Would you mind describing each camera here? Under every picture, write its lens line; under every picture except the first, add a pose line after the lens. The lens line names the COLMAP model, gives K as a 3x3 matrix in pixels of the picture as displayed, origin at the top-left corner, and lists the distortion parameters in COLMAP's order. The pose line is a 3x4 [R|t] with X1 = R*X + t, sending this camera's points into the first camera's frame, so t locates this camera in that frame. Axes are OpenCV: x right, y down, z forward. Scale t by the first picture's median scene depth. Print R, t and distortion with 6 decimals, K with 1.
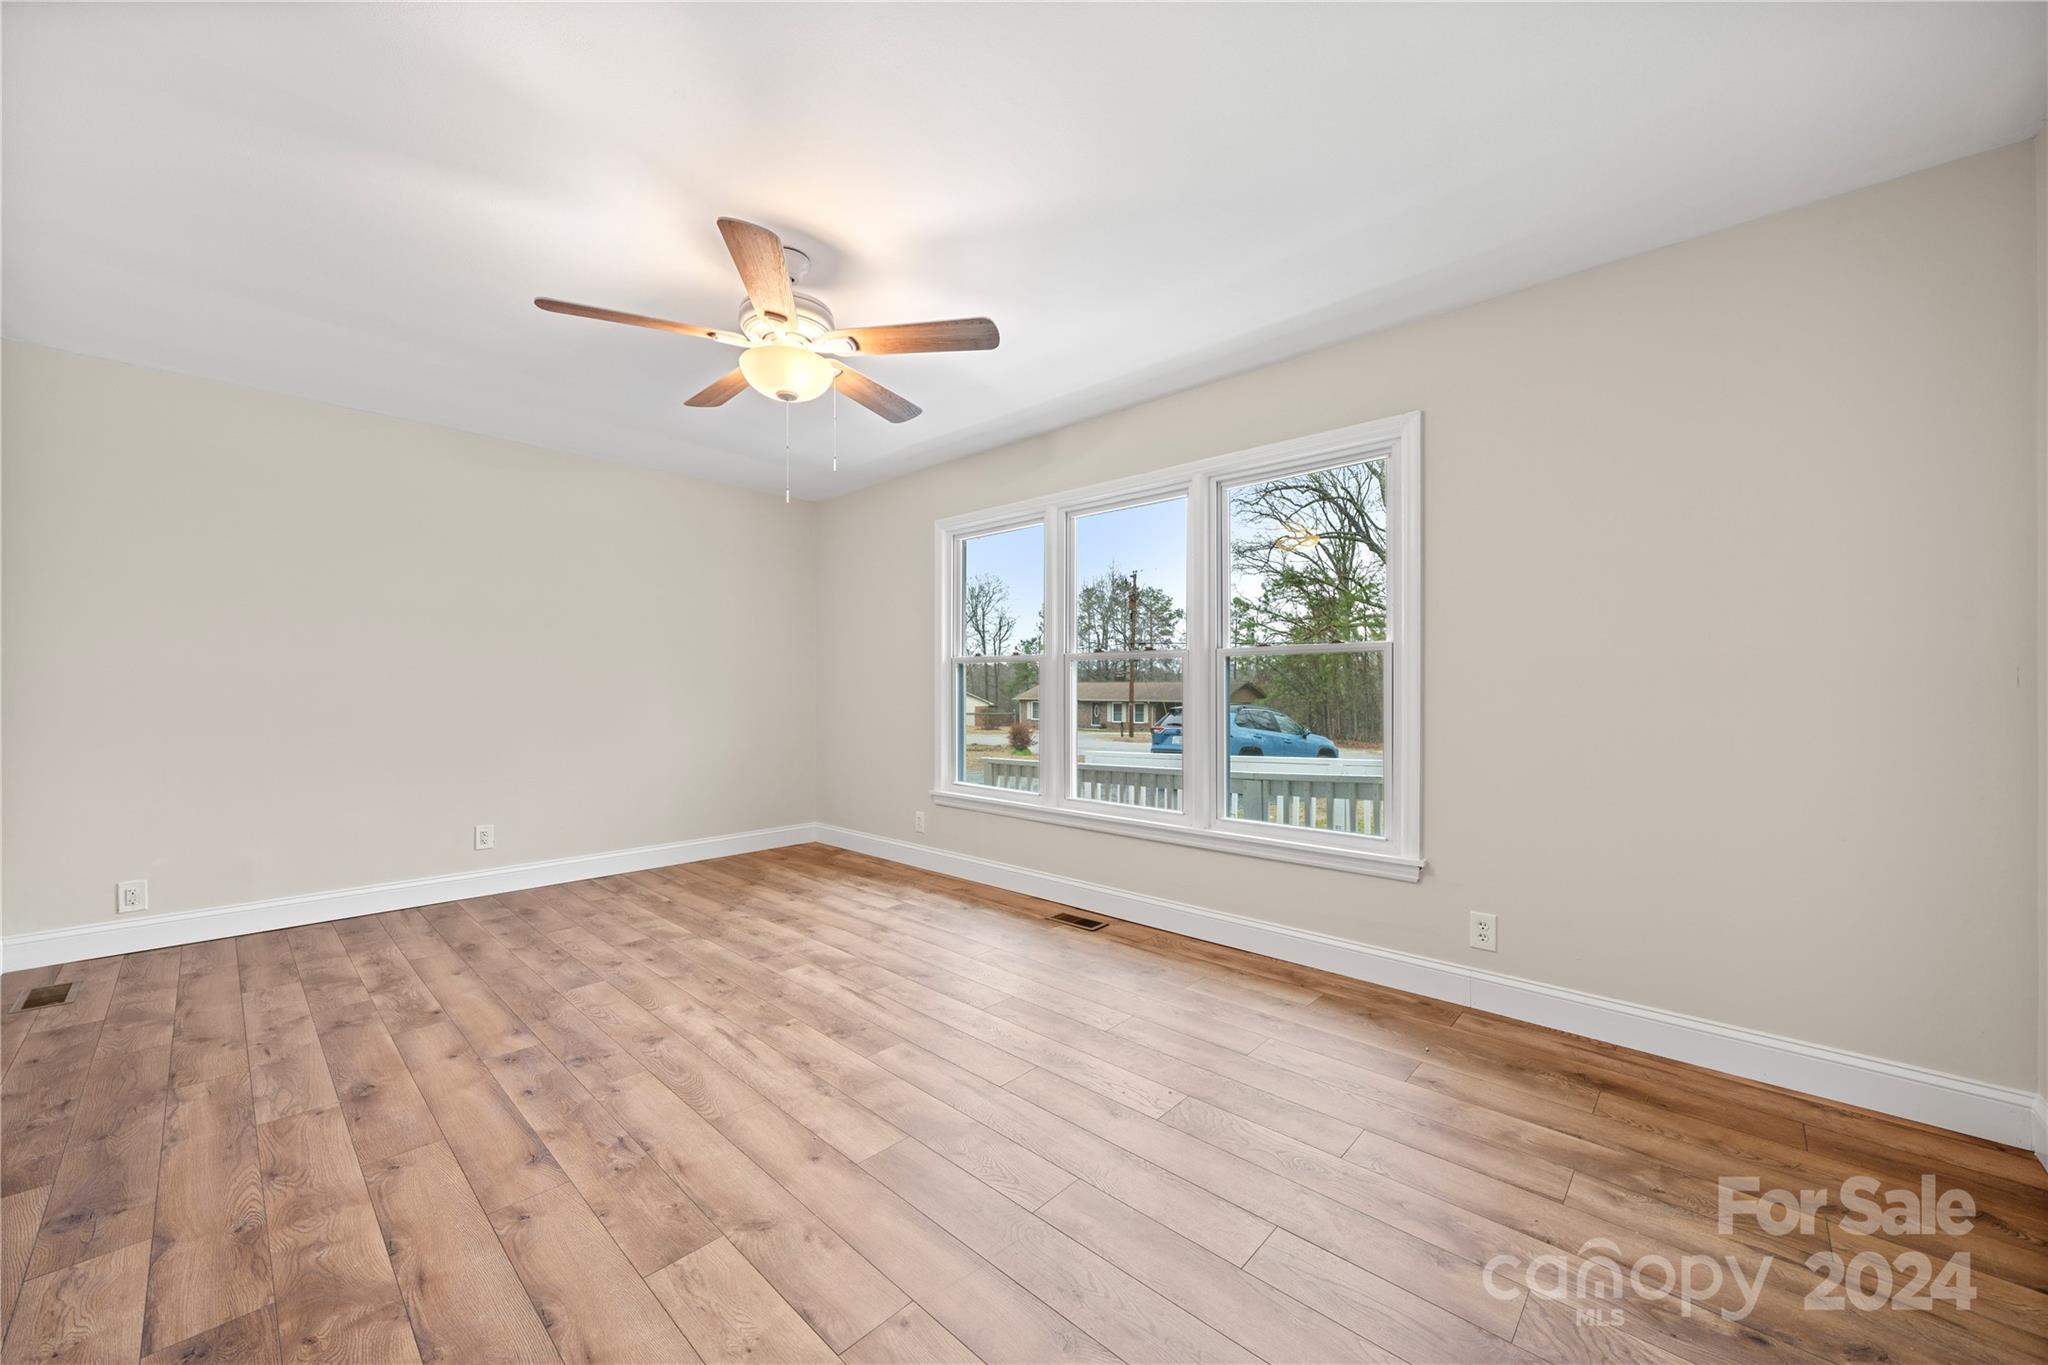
lens RADIAL K [[779.3, 0, 1022.8], [0, 779.3, 688.0], [0, 0, 1]] dist [0.000582, 0.000611]
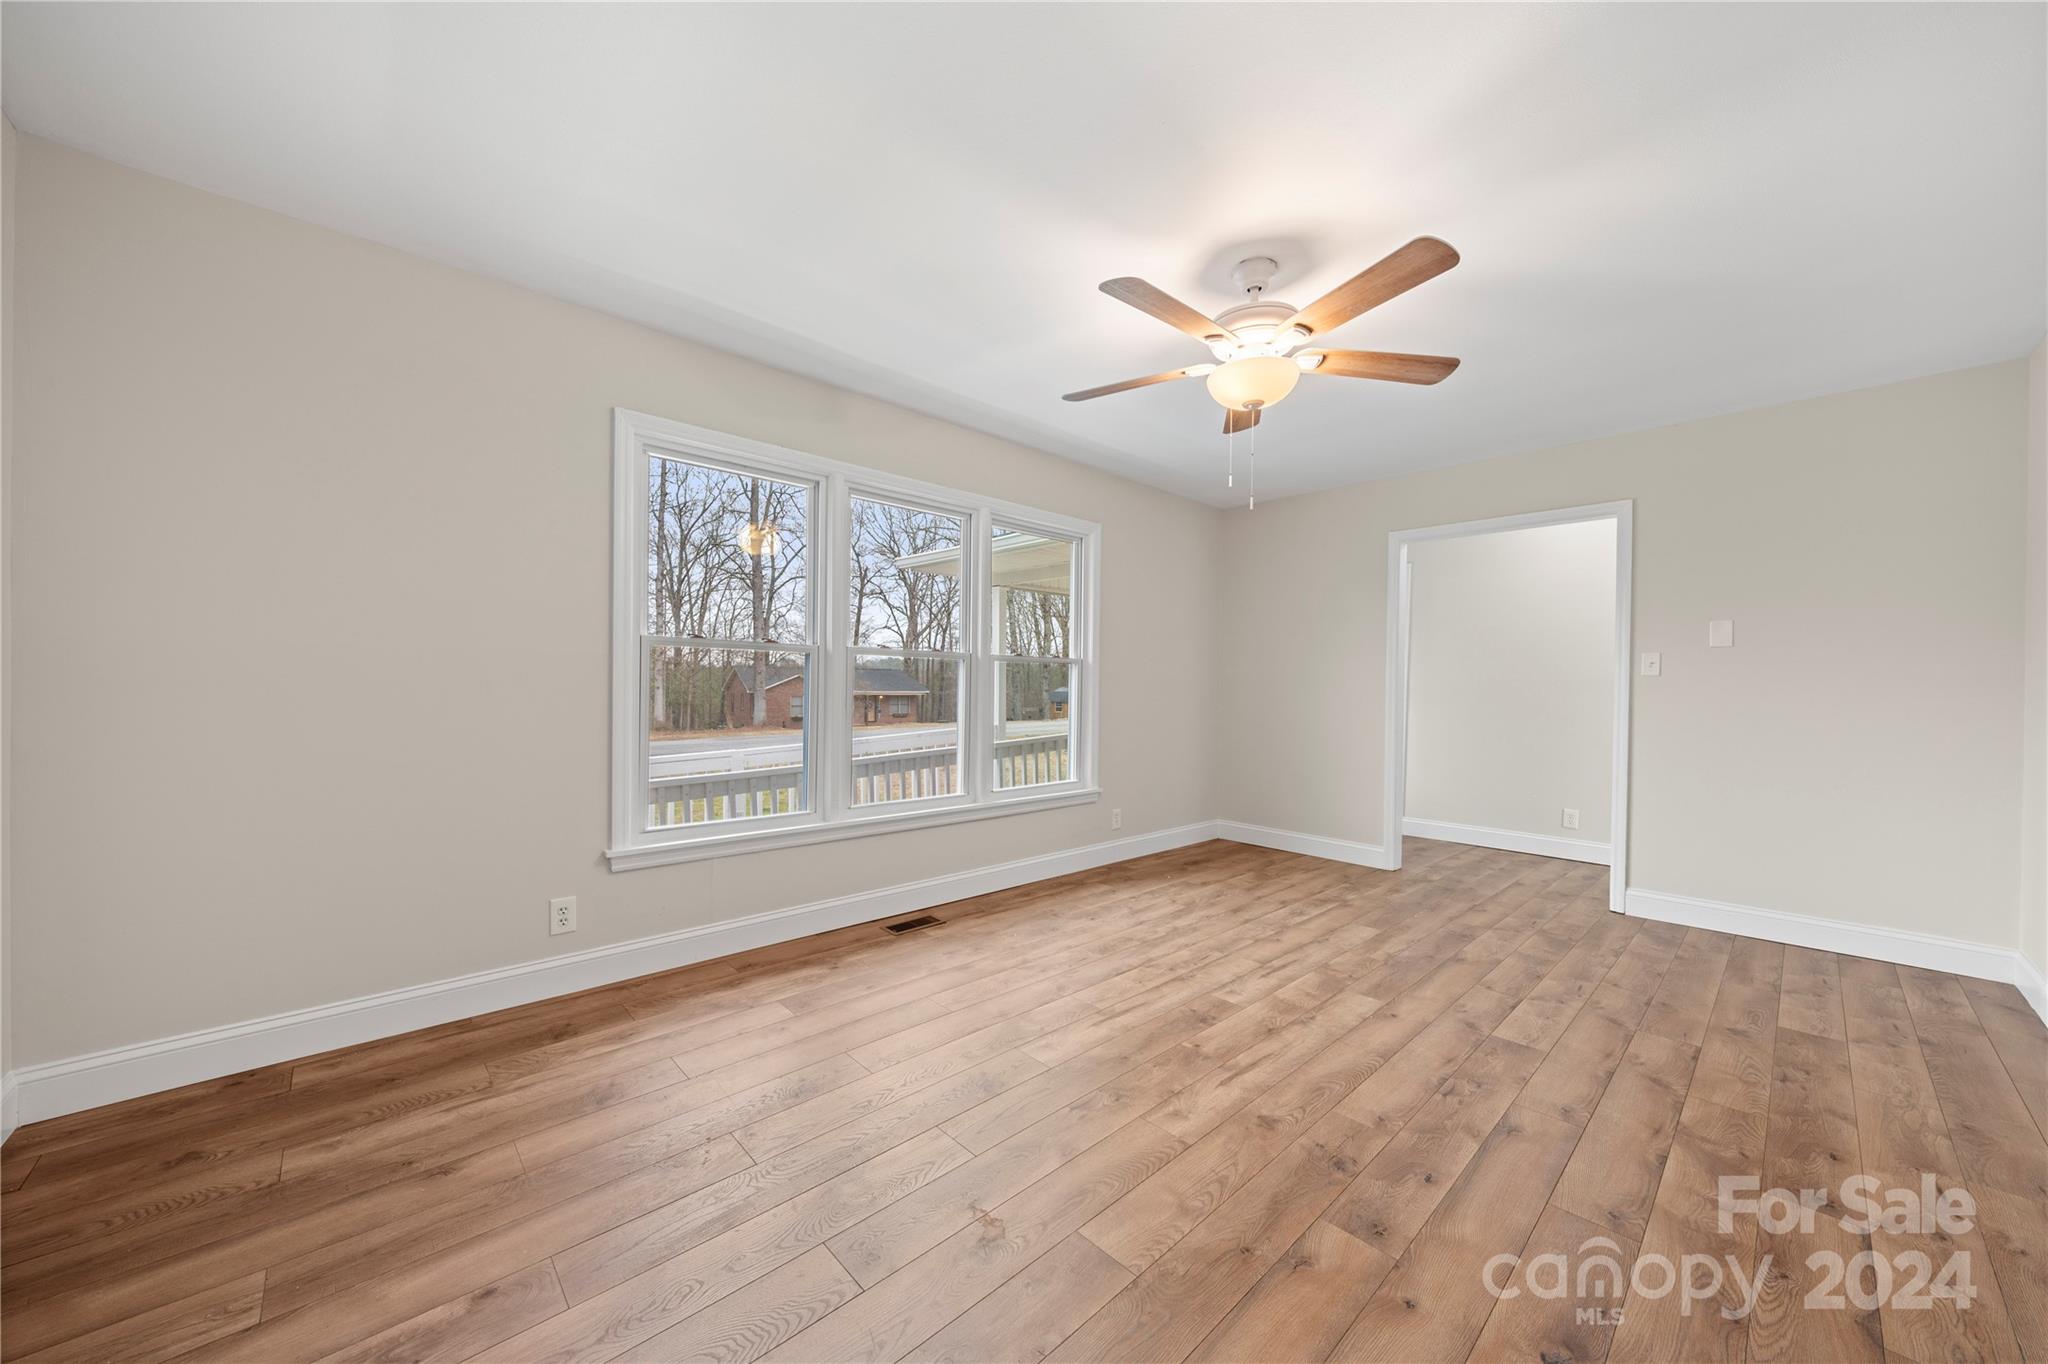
lens RADIAL K [[743.2, 0, 1029.5], [0, 743.2, 672.2], [0, 0, 1]] dist [-0.001639, -0.000276]
pose [[0.046712, 0.018334, 0.998740, -1.129910], [-0.012331, 0.999766, -0.017776, 0.000376], [-0.998832, -0.011485, 0.046927, 1.085389]]
